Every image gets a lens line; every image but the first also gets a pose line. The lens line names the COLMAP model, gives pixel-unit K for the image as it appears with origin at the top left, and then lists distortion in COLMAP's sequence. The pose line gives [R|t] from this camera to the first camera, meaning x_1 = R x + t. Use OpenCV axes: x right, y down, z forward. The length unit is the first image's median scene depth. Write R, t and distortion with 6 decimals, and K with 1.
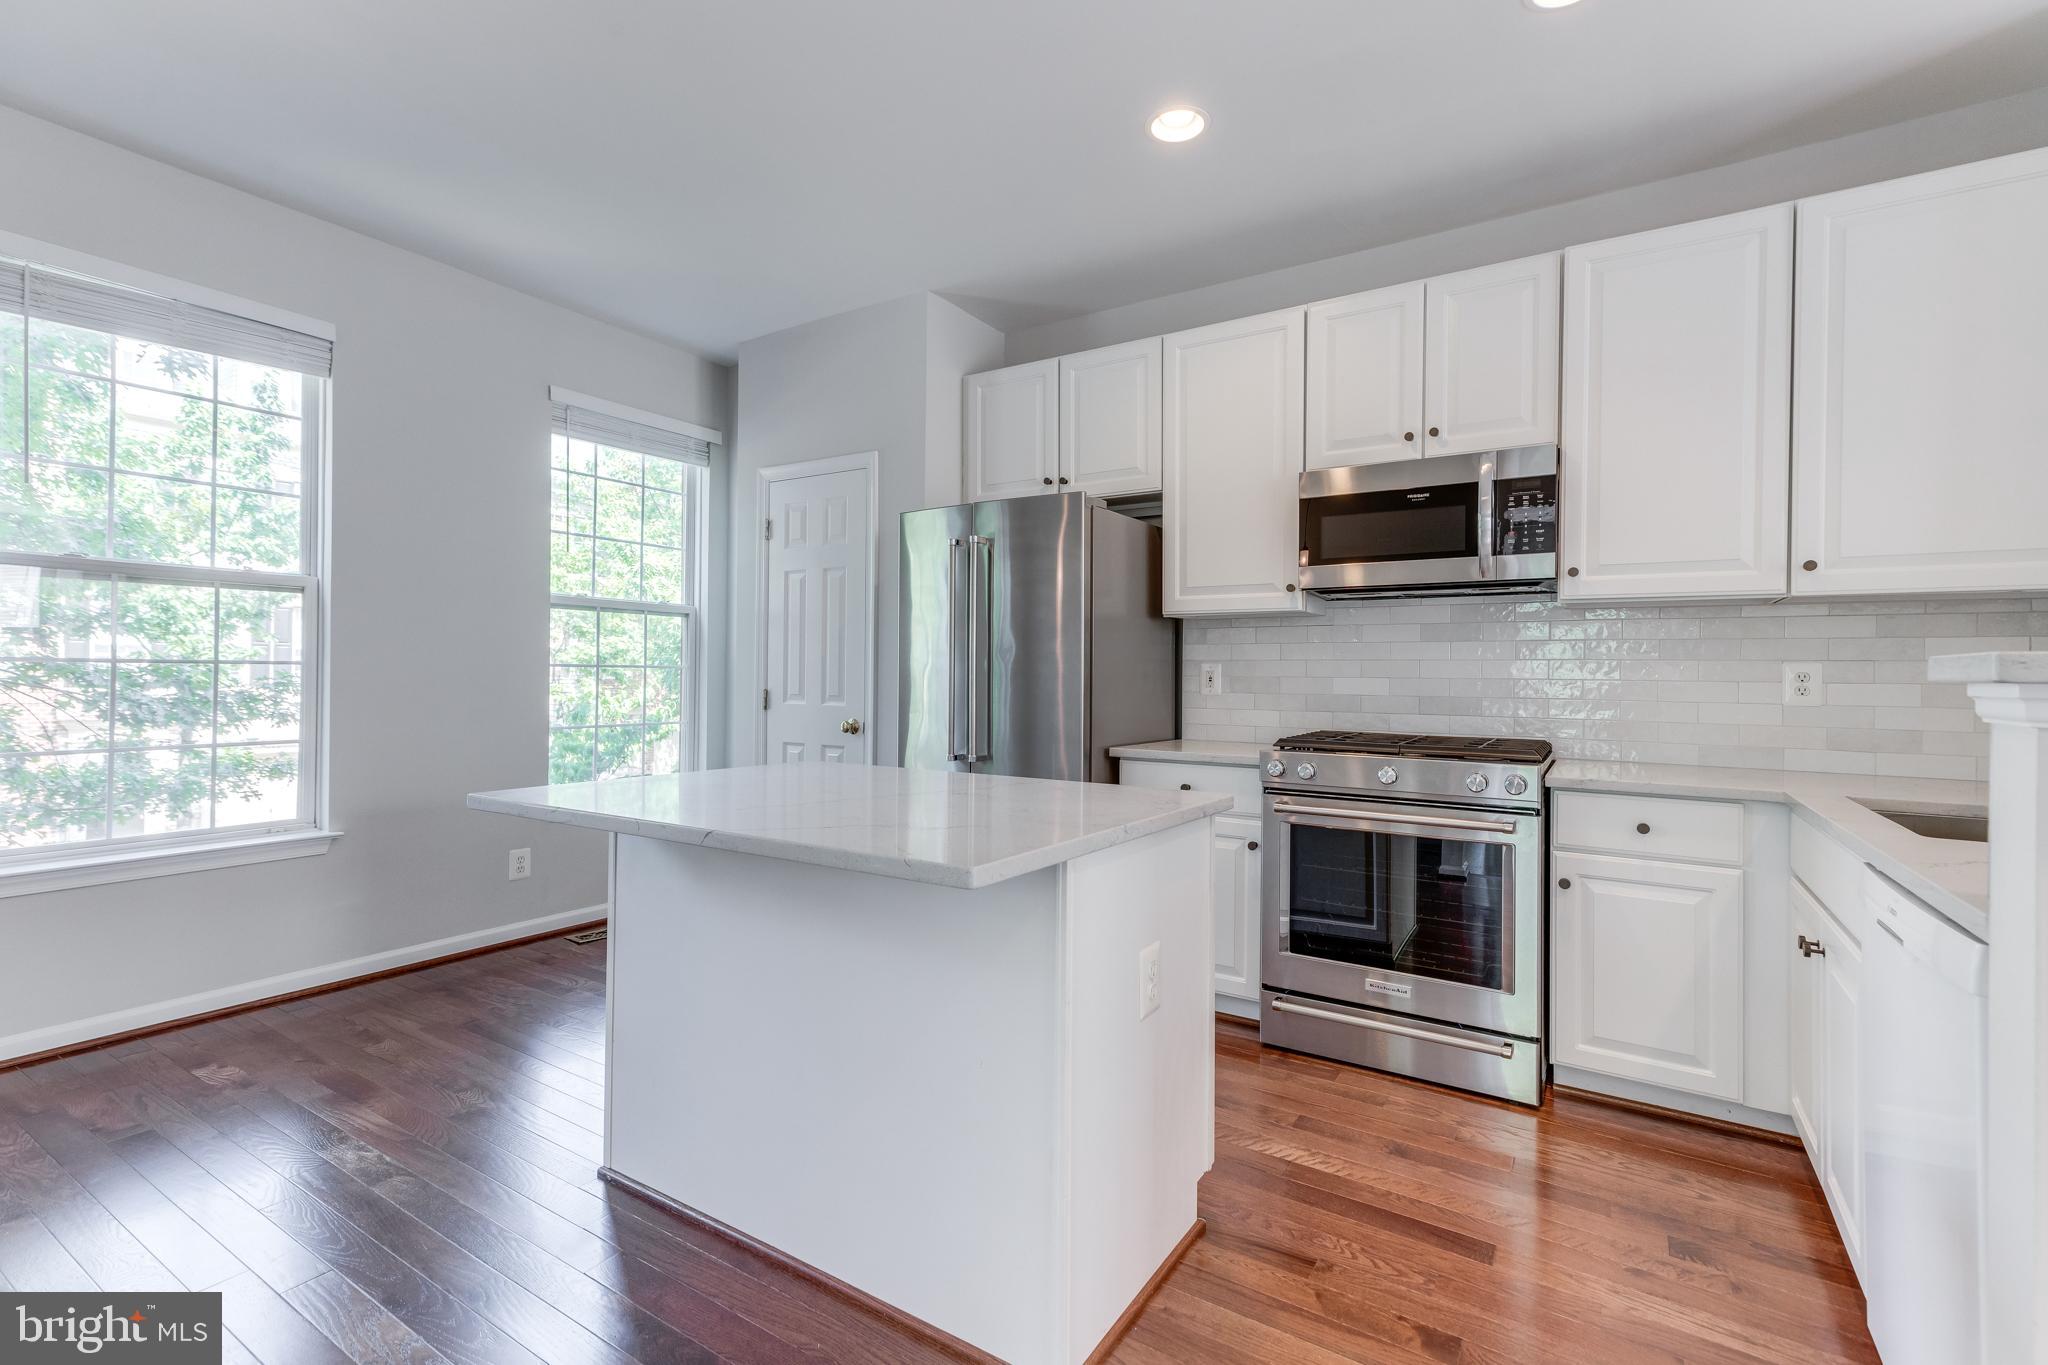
lens RADIAL K [[919.2, 0, 1026.2], [0, 919.2, 671.1], [0, 0, 1]] dist [0.016221, 0.000240]
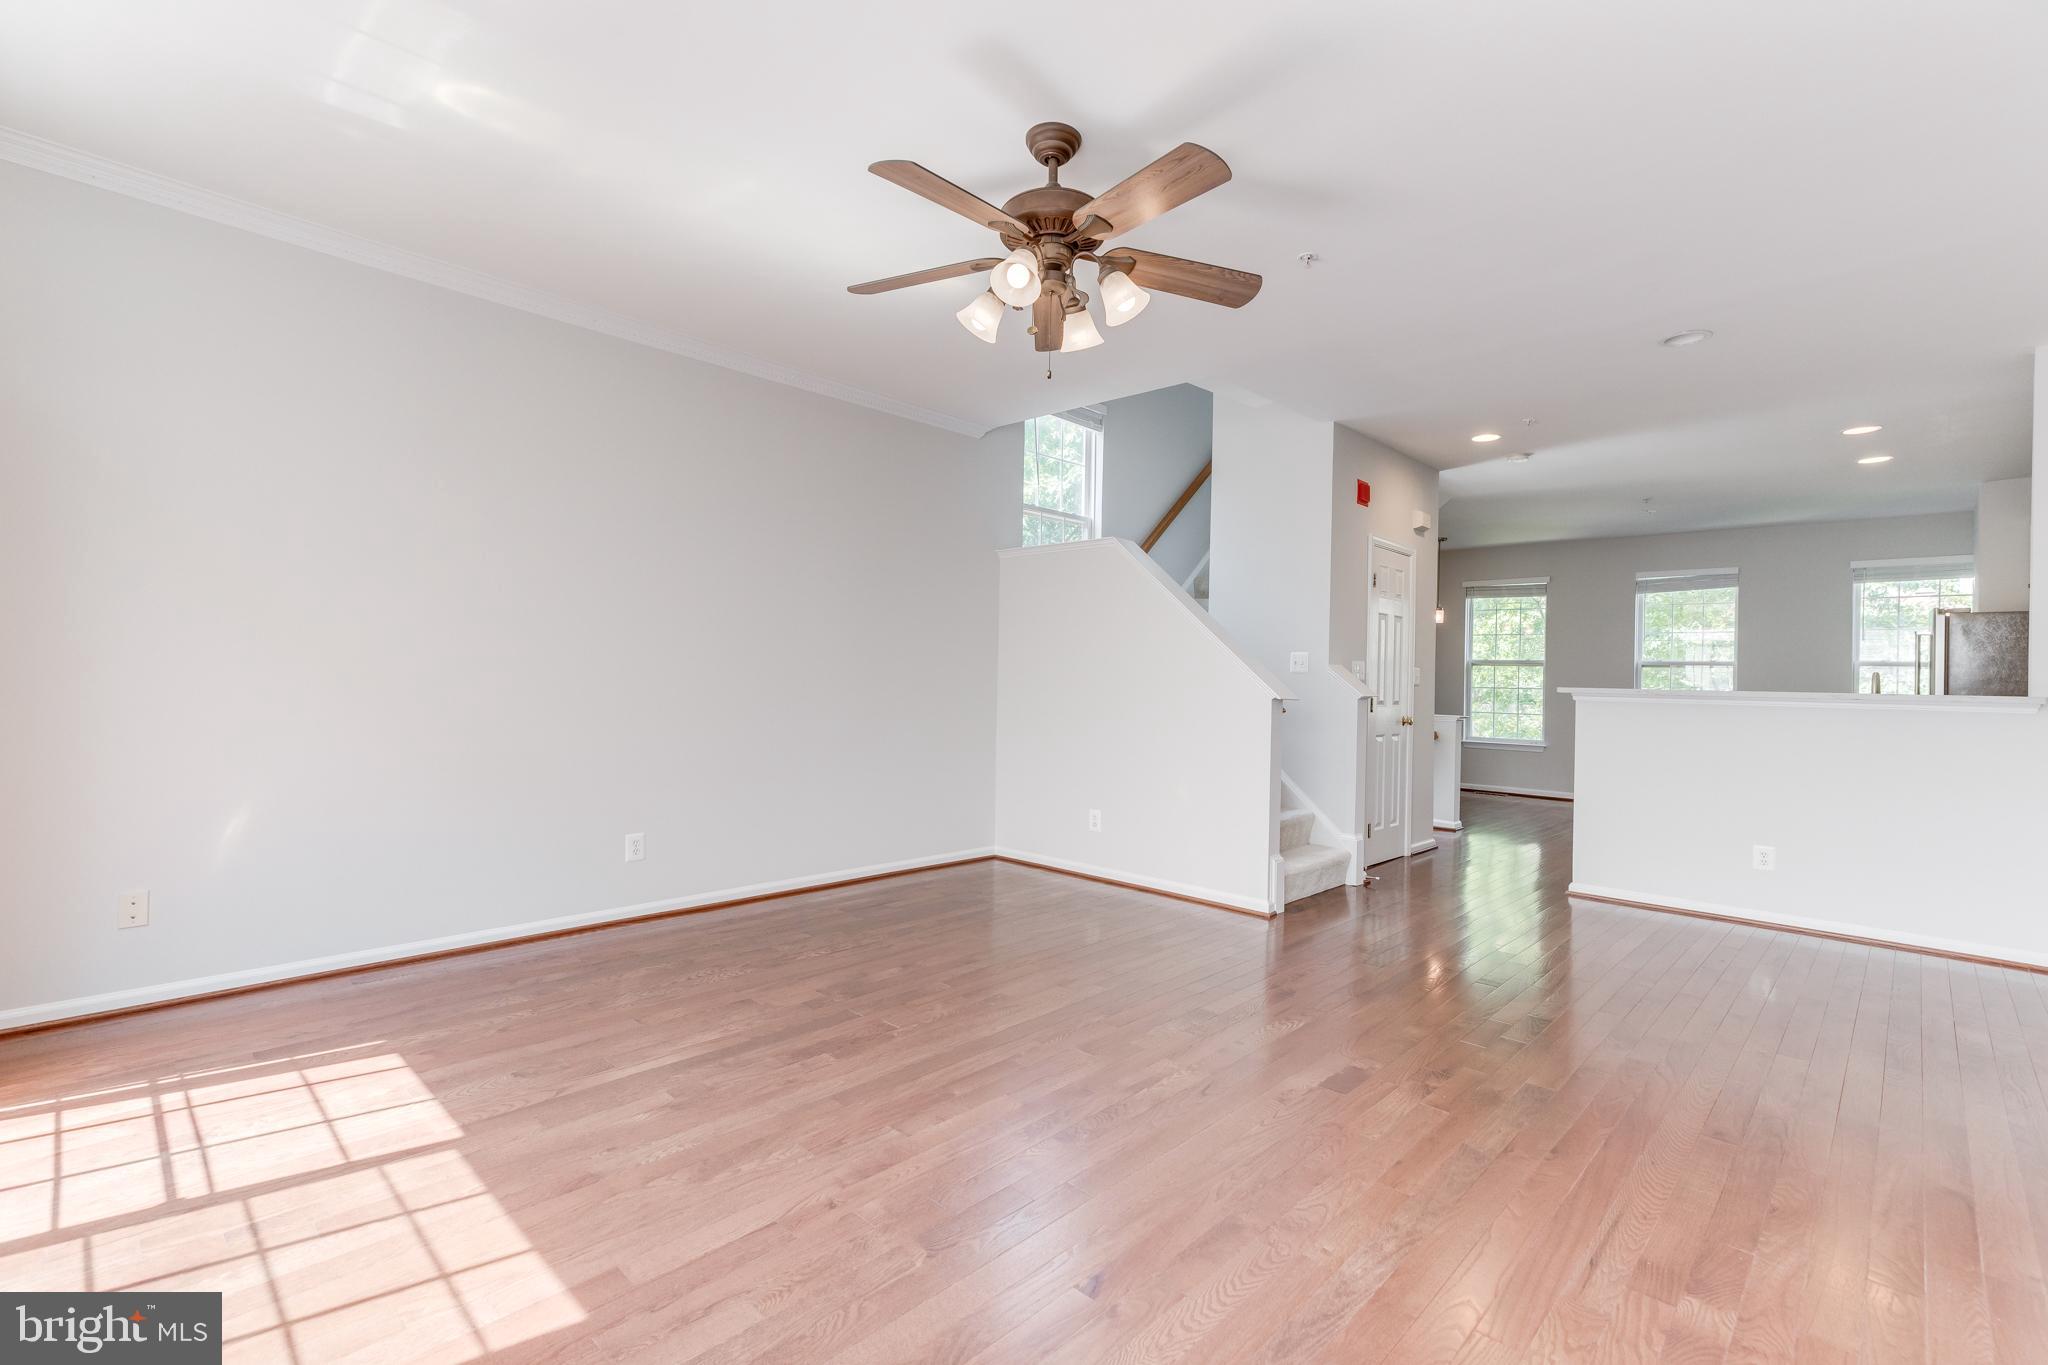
lens RADIAL K [[924.5, 0, 1024.6], [0, 924.5, 654.4], [0, 0, 1]] dist [0.016843, 0.000079]
pose [[-0.192889, -0.039020, -0.980444, 2.540816], [-0.025067, 0.999079, -0.034830, 0.023265], [0.980900, 0.017858, -0.193689, -0.540482]]
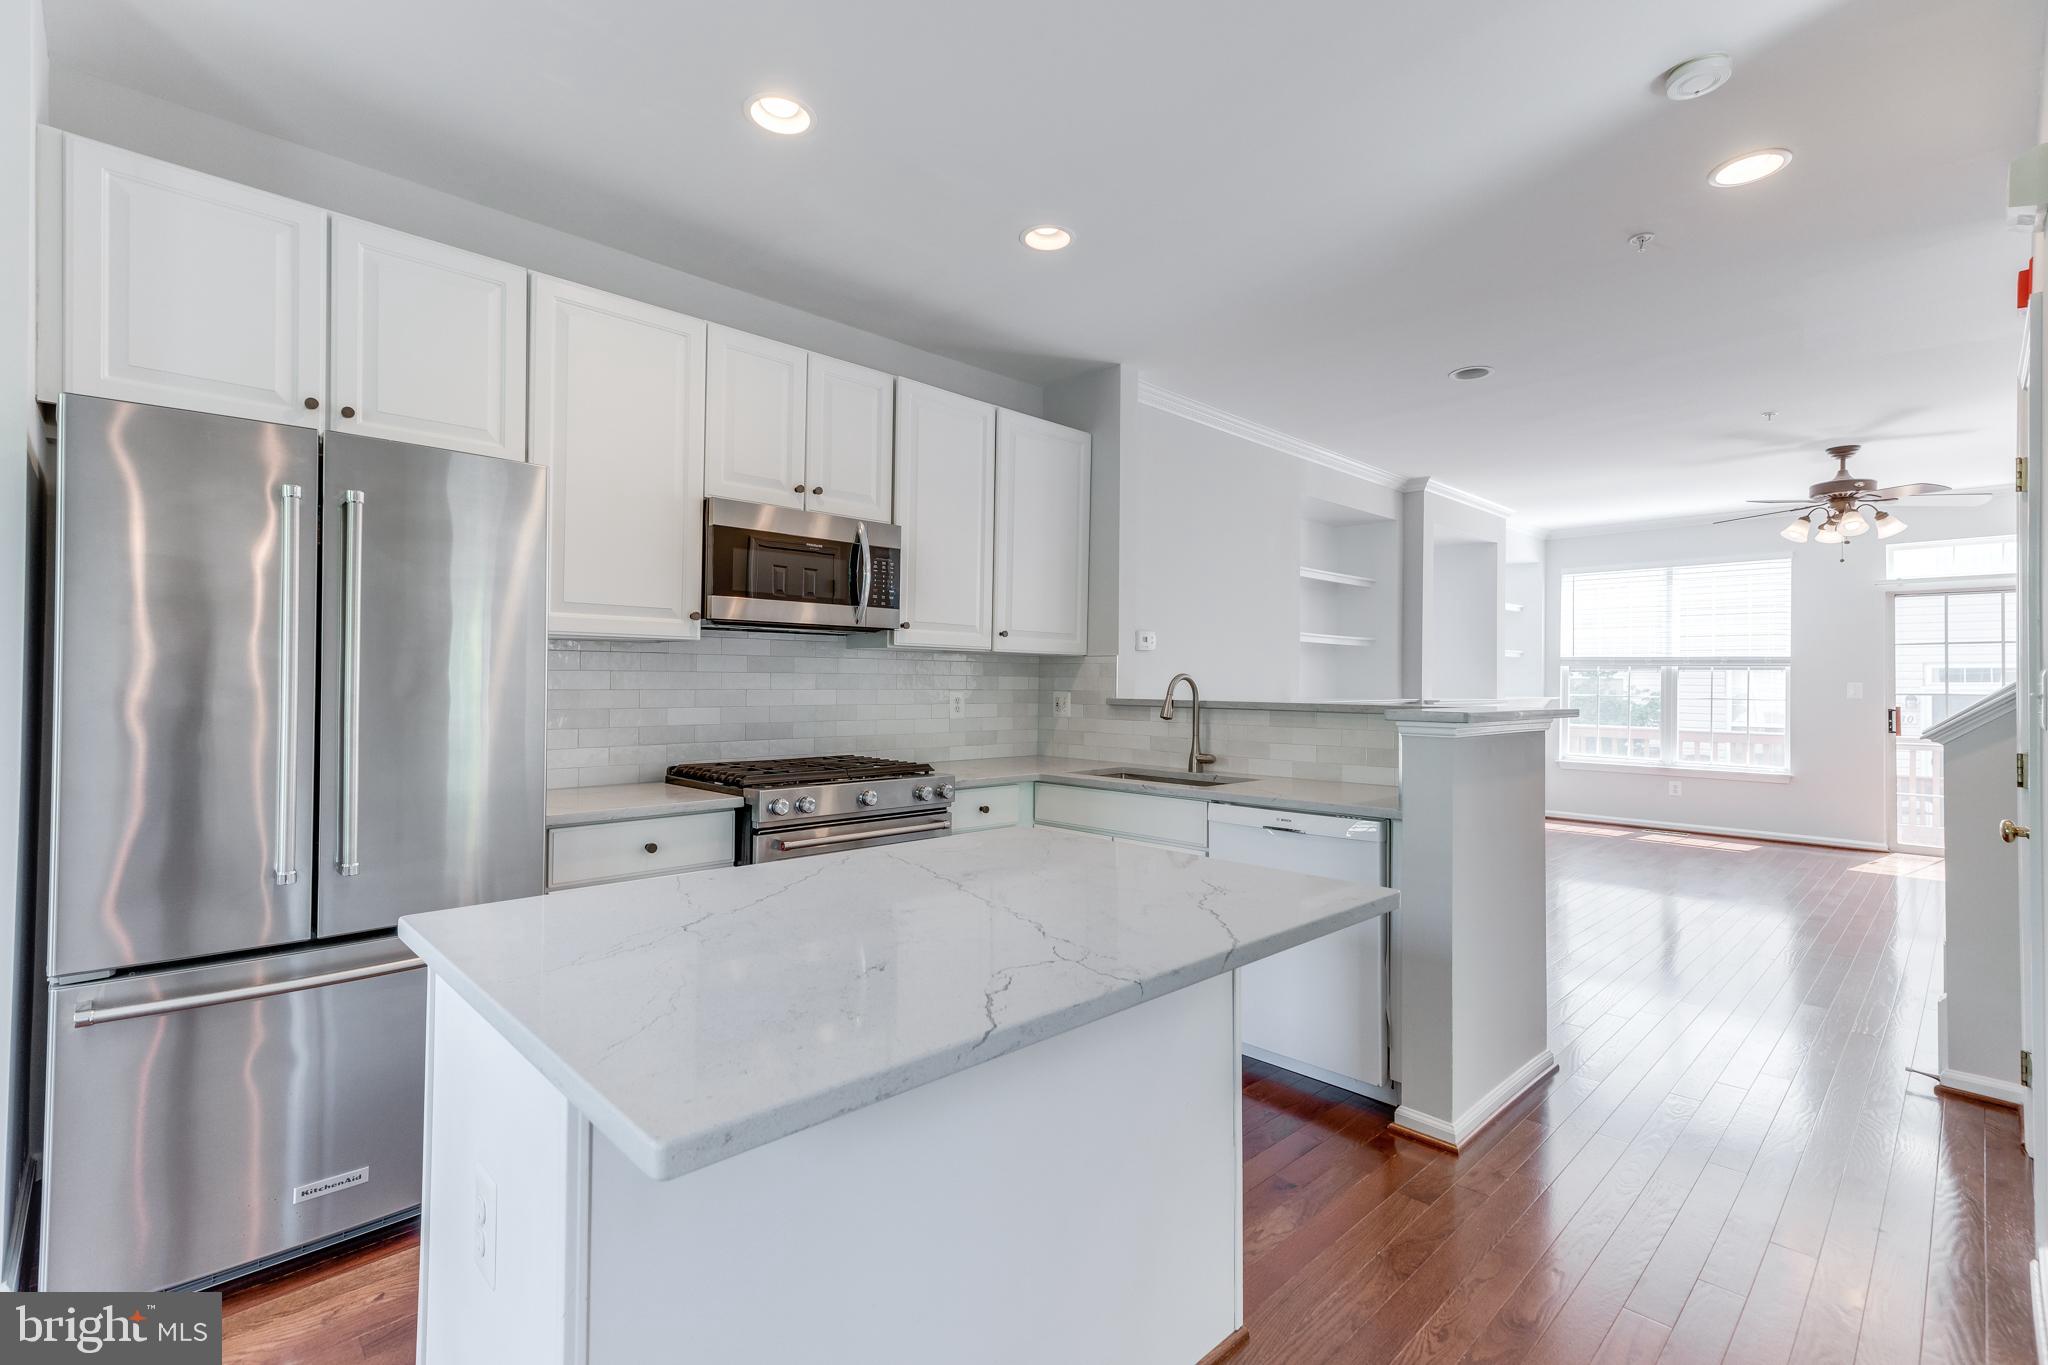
lens RADIAL K [[919.2, 0, 1026.2], [0, 919.2, 671.1], [0, 0, 1]] dist [0.016221, 0.000240]
pose [[0.229045, 0.003063, 0.973411, -0.597024], [-0.008483, 0.999963, -0.001150, -0.038886], [-0.973379, -0.007994, 0.229062, 0.492906]]
